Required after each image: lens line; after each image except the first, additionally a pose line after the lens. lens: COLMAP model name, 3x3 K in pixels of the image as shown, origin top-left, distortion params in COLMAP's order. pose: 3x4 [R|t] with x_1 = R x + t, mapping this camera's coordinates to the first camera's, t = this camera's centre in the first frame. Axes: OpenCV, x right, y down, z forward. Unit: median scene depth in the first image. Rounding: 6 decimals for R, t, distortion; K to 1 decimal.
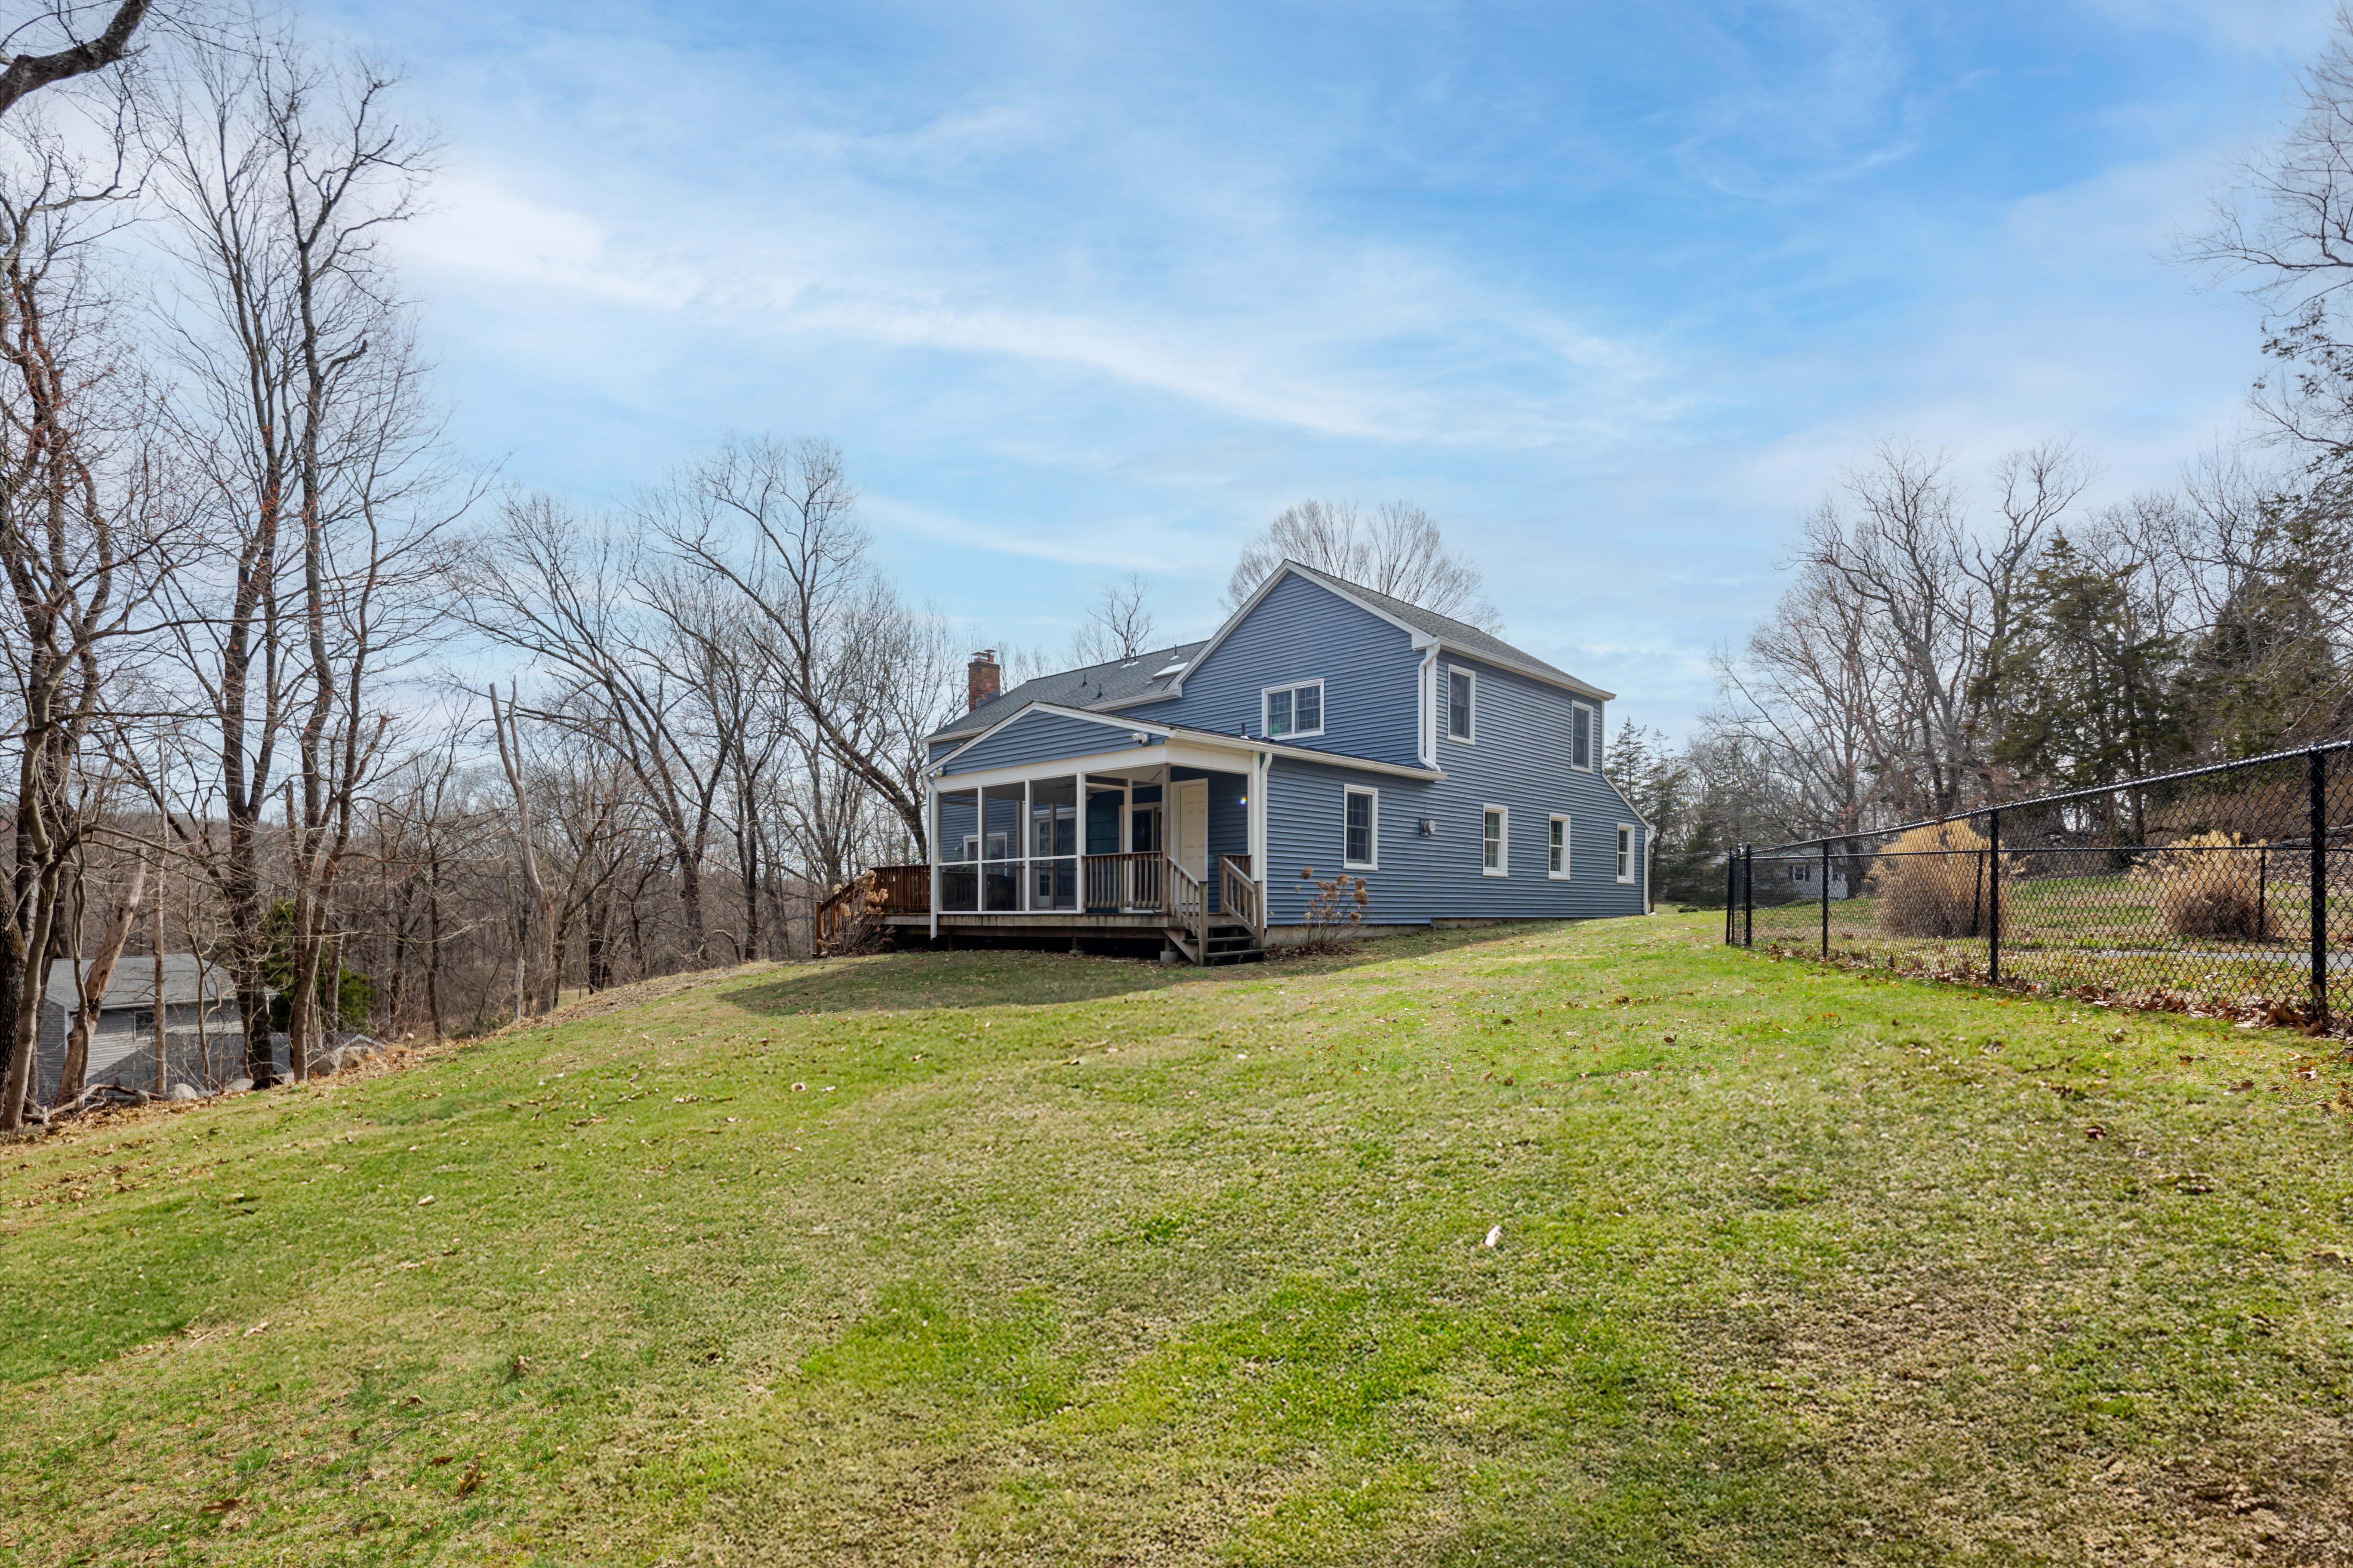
lens RADIAL K [[1141.2, 0, 1188.7], [0, 1141.2, 912.7], [0, 0, 1]] dist [0.011300, -0.002272]
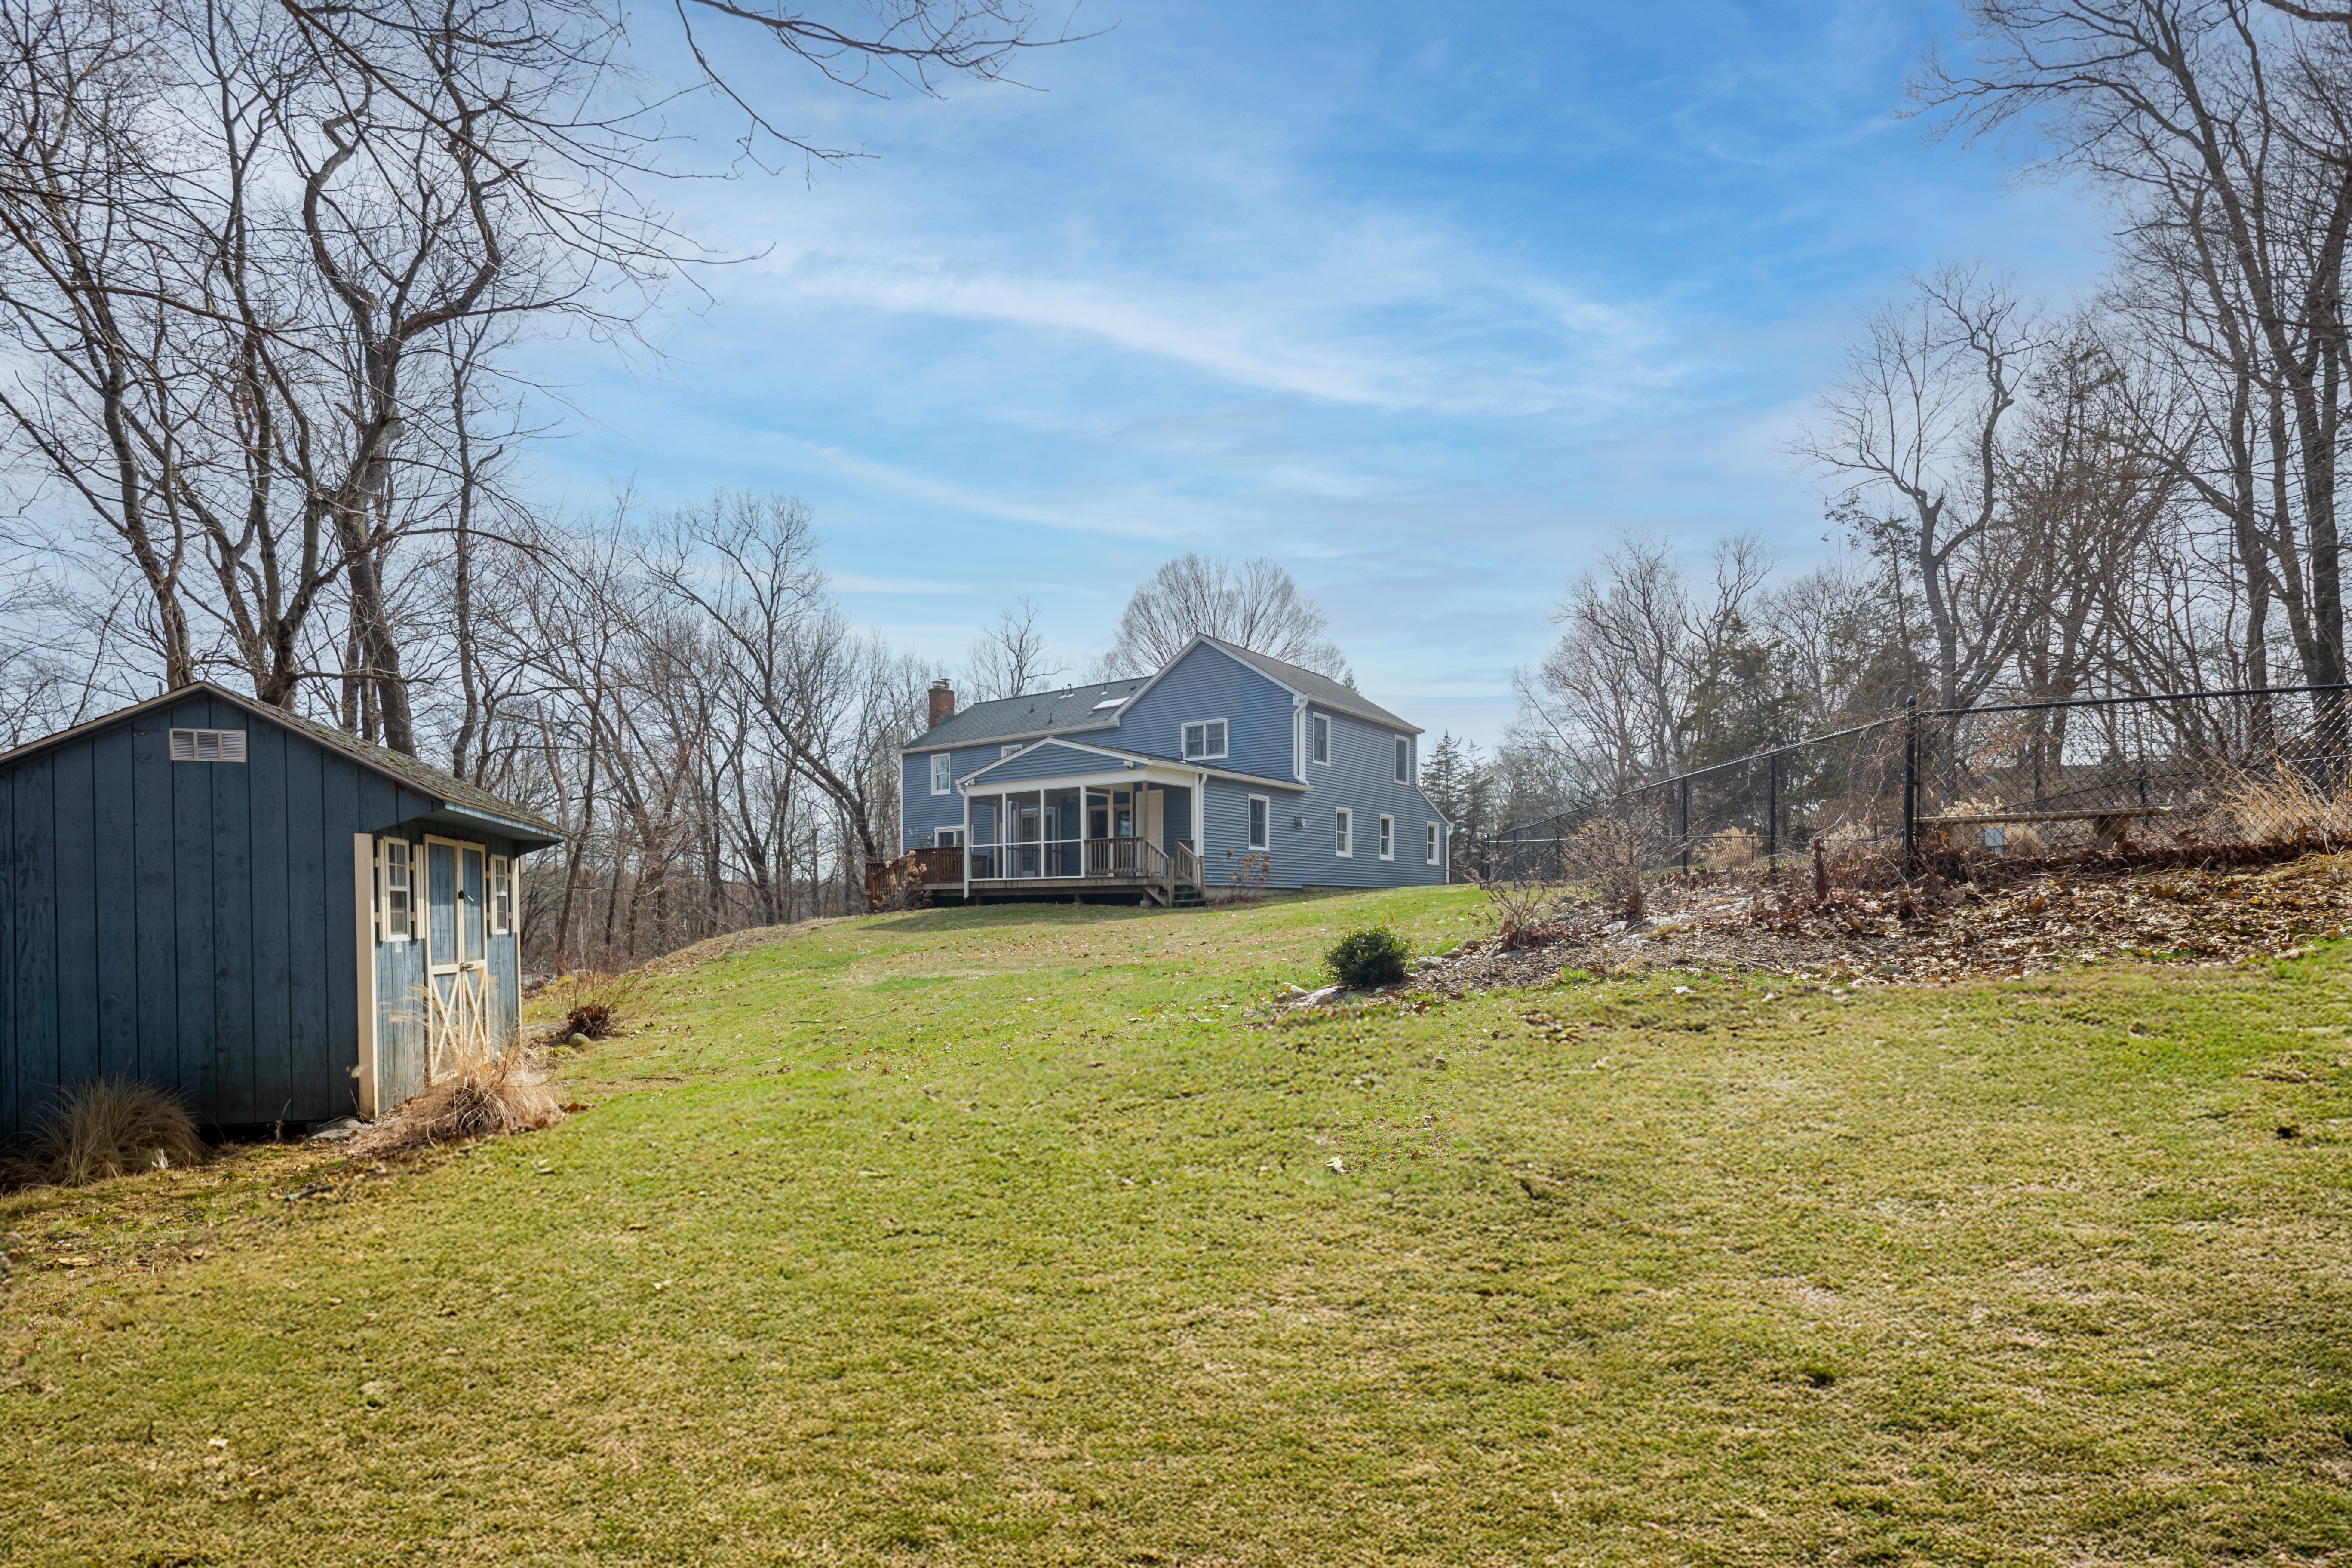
lens RADIAL K [[1140.8, 0, 1191.8], [0, 1140.8, 919.4], [0, 0, 1]] dist [0.011300, -0.002272]
pose [[0.990057, -0.004597, 0.140592, -0.127062], [0.003208, 0.999944, 0.010102, 0.032178], [-0.140631, -0.009551, 0.990016, -0.408453]]
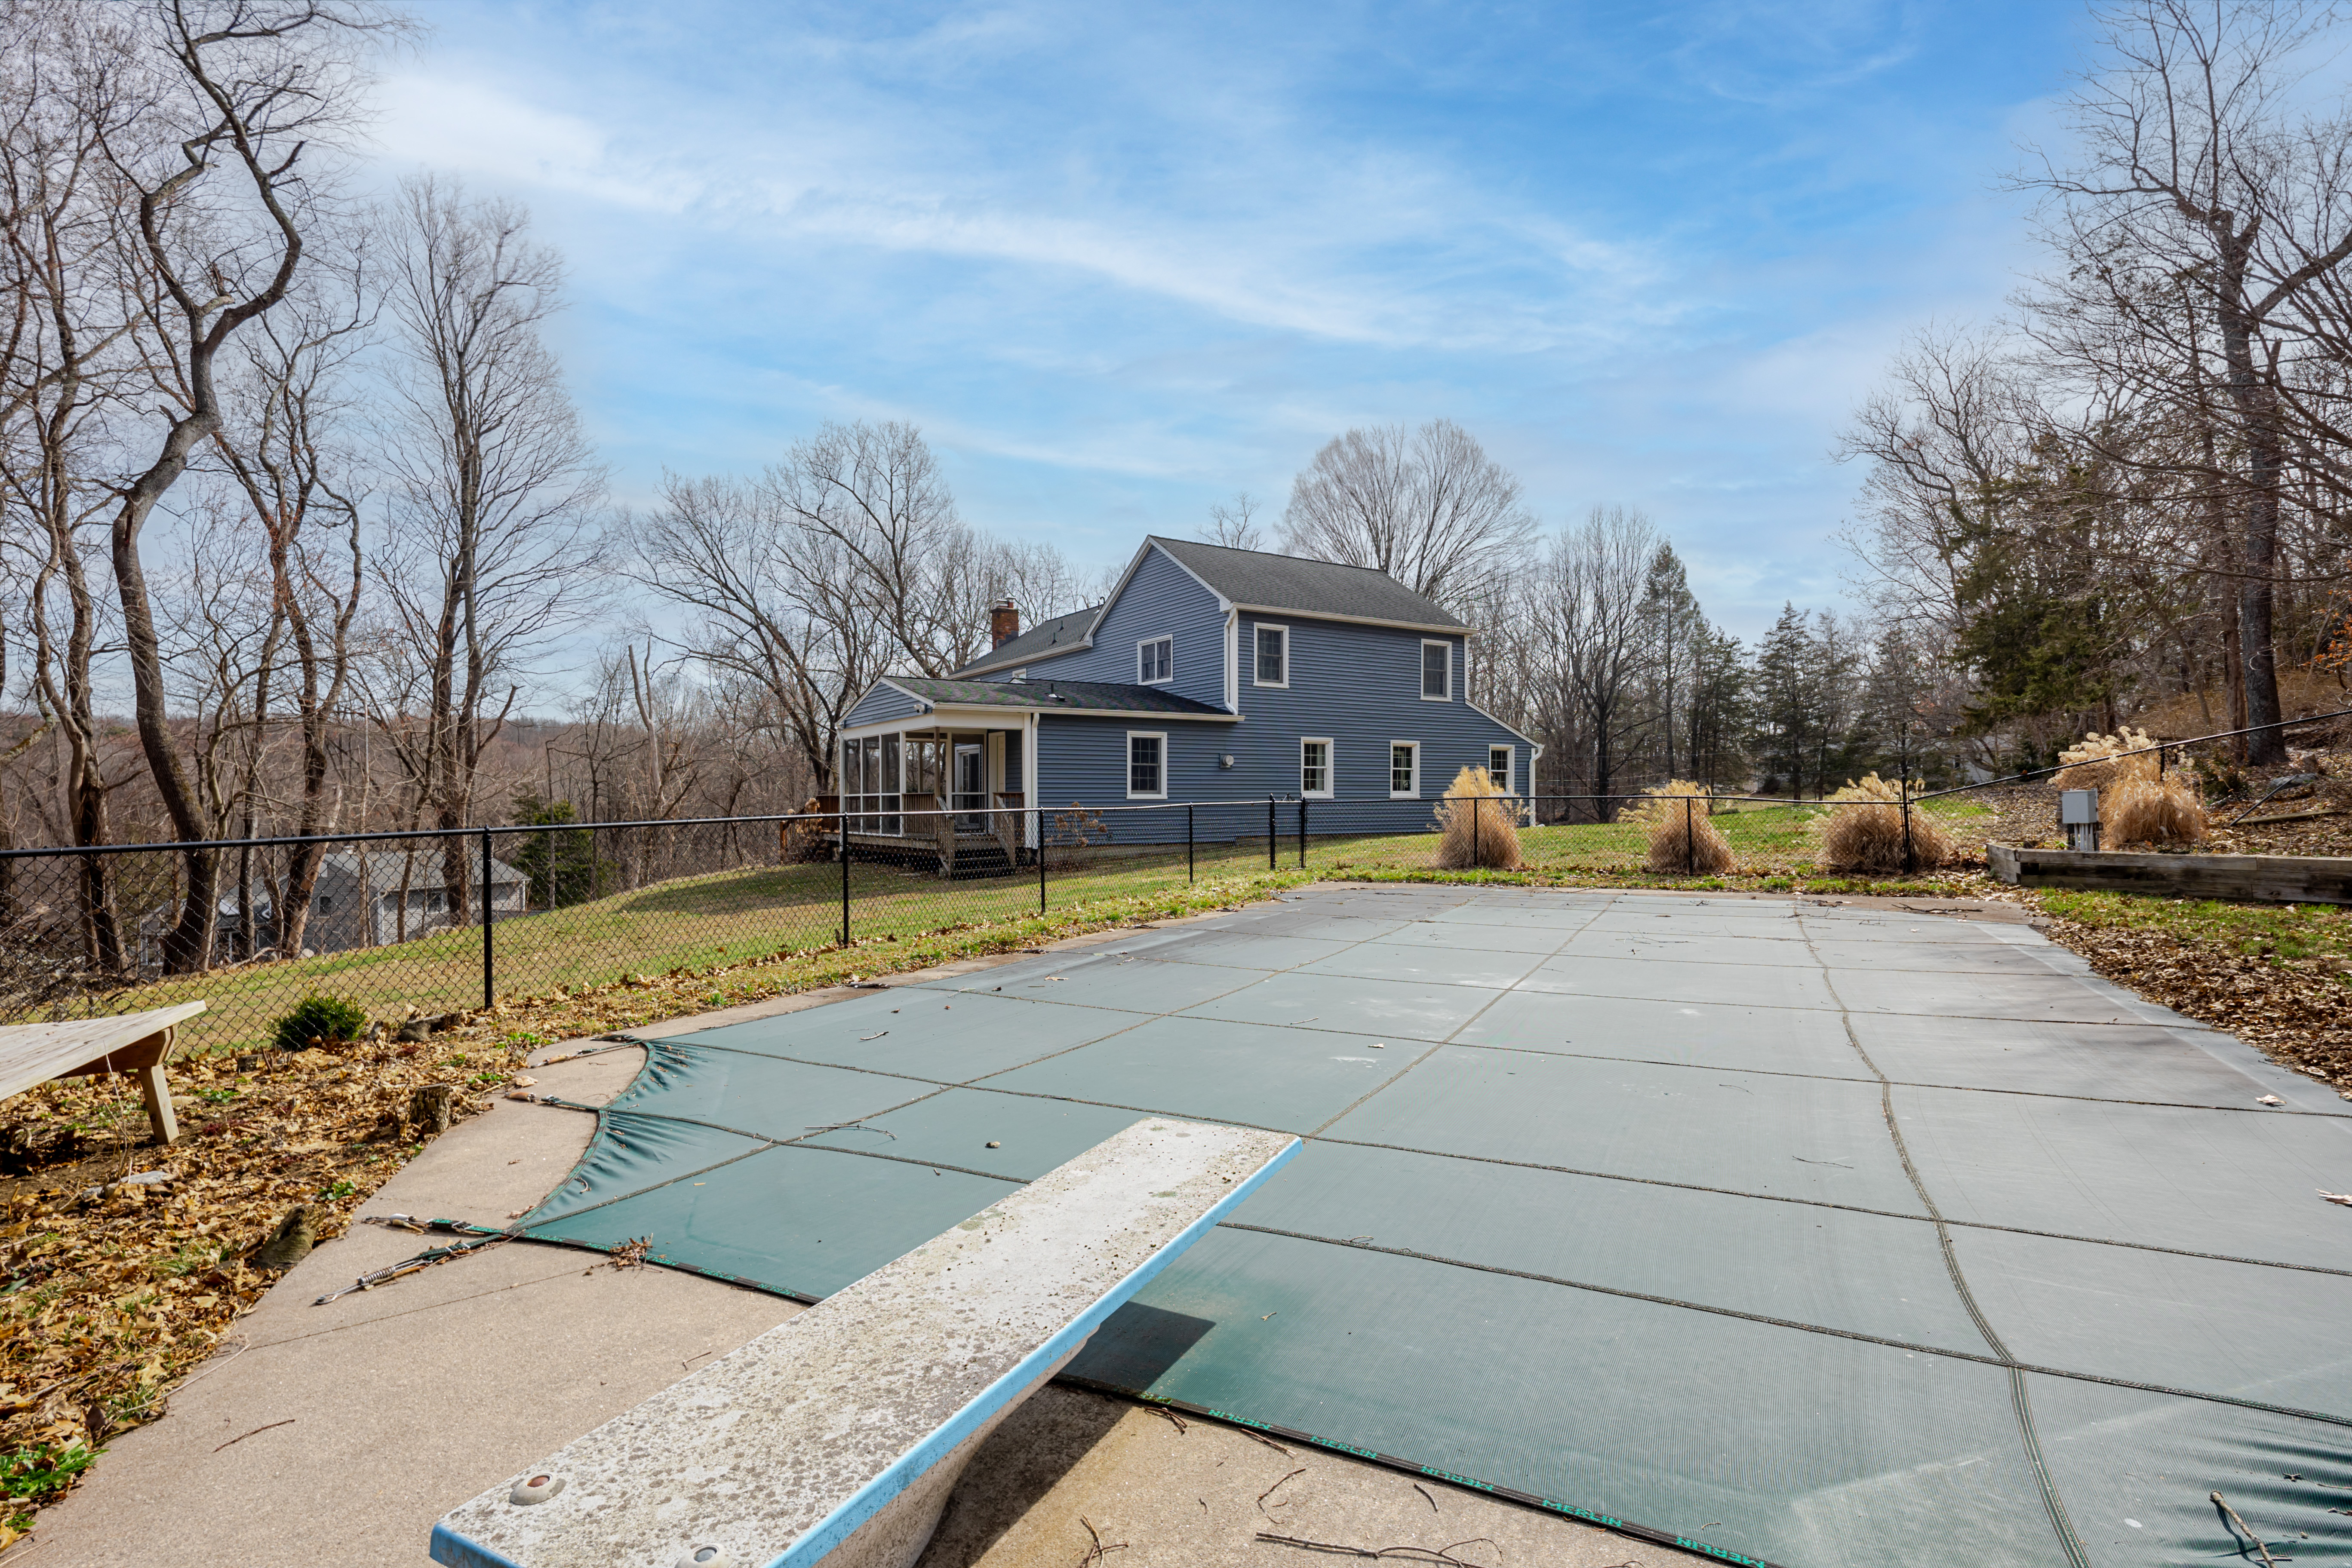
lens RADIAL K [[1140.7, 0, 1190.1], [0, 1140.7, 795.6], [0, 0, 1]] dist [0.011300, -0.002272]
pose [[0.974554, -0.003806, -0.224119, 0.404403], [0.003654, 0.999993, -0.001092, -0.034303], [0.224121, 0.000245, 0.974561, -0.161651]]
